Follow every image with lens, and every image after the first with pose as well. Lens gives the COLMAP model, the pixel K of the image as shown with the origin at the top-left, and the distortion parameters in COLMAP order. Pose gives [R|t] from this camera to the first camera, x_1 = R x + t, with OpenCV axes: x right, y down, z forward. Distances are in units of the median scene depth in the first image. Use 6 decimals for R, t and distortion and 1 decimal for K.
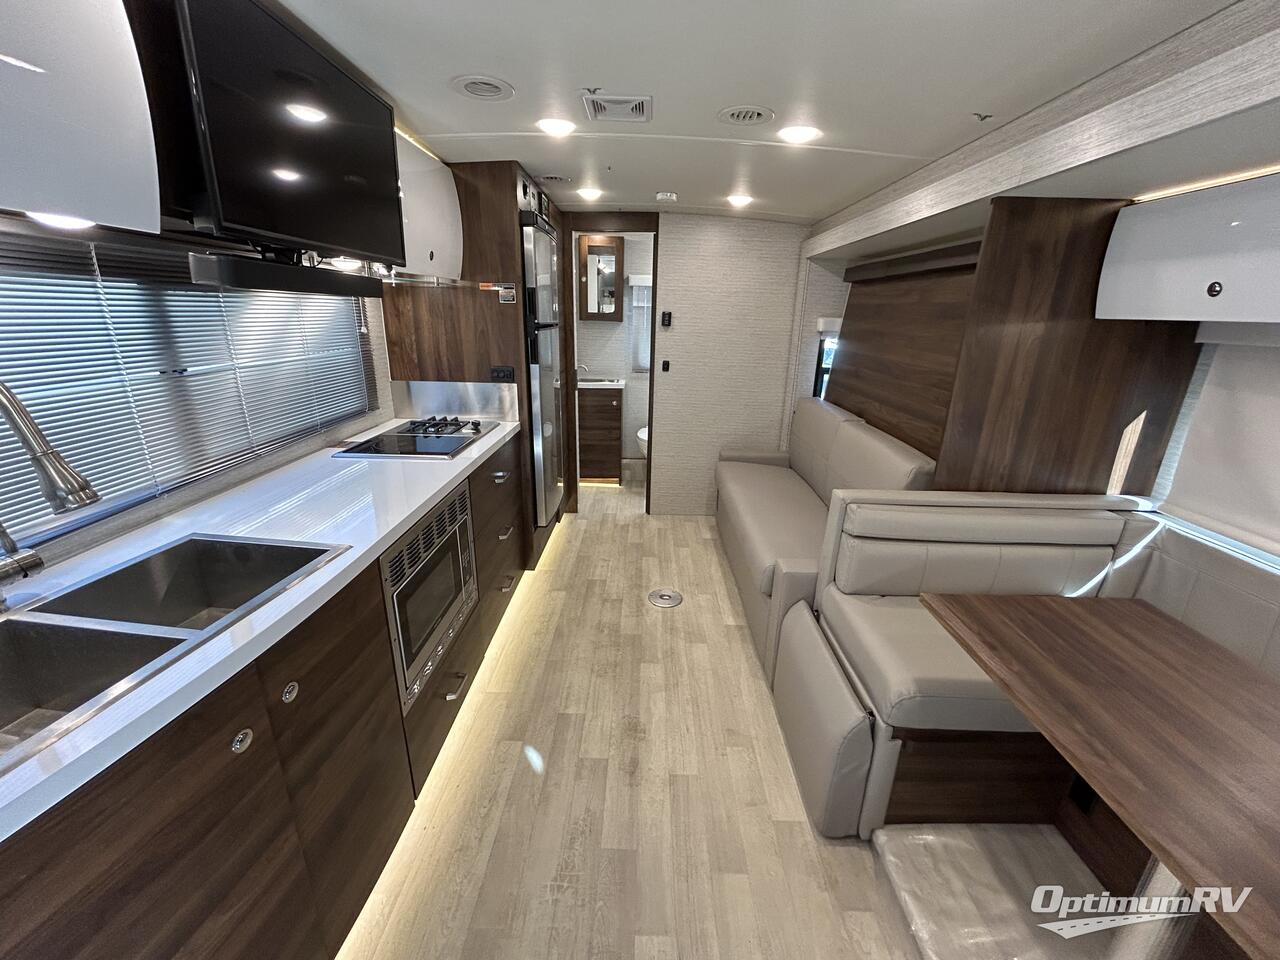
lens RADIAL K [[516.7, 0, 635.5], [0, 516.7, 481.2], [0, 0, 1]] dist [-0.000033, 0.000321]
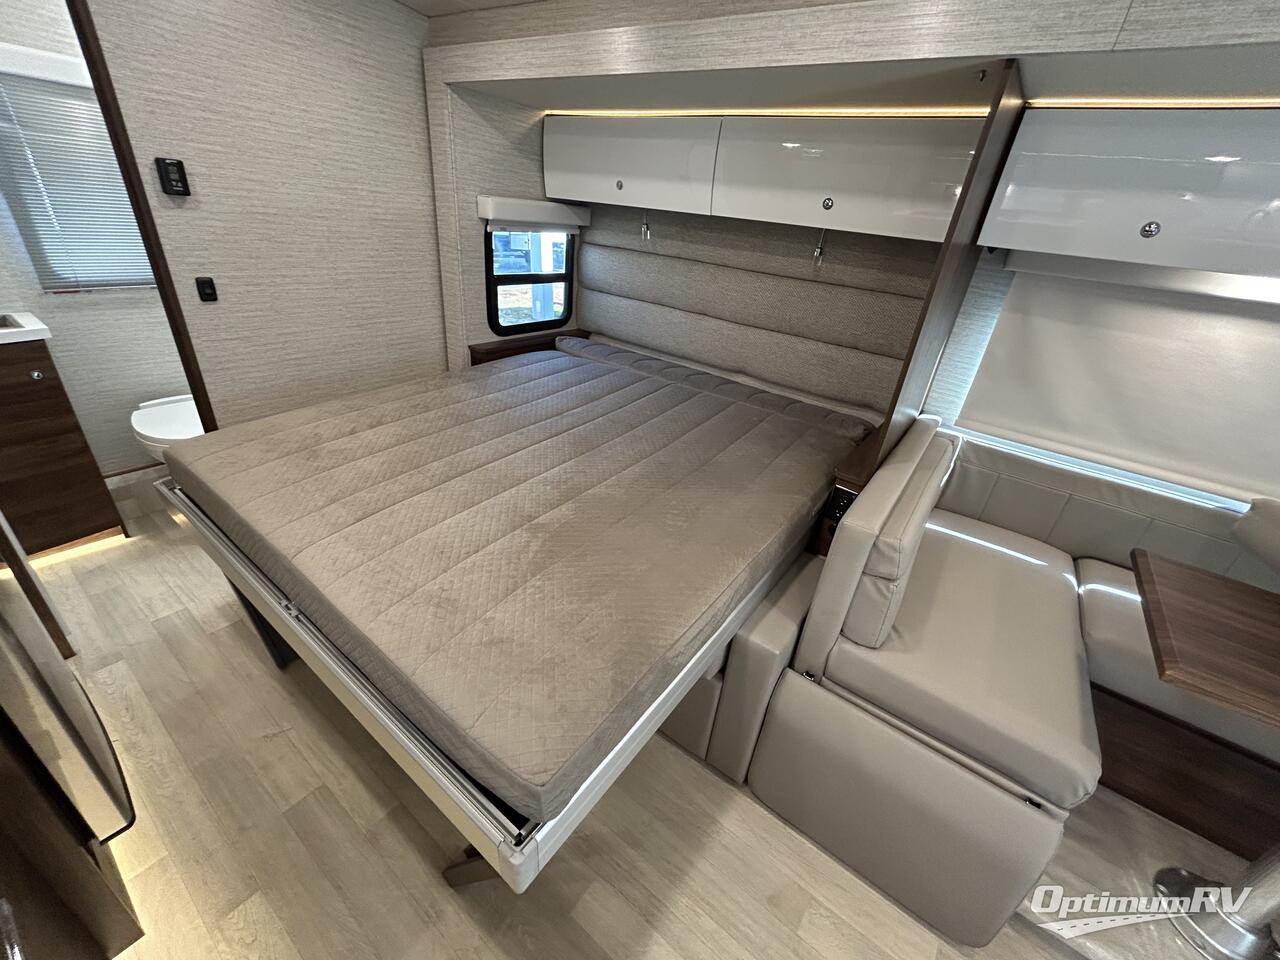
lens RADIAL K [[513.2, 0, 638.0], [0, 513.2, 476.0], [0, 0, 1]] dist [0.000286, 0.000419]
pose [[0.577618, -0.349476, 0.737715, -0.118590], [0.173022, 0.935604, 0.307749, -0.146708], [-0.797760, -0.050120, 0.600888, 0.425008]]
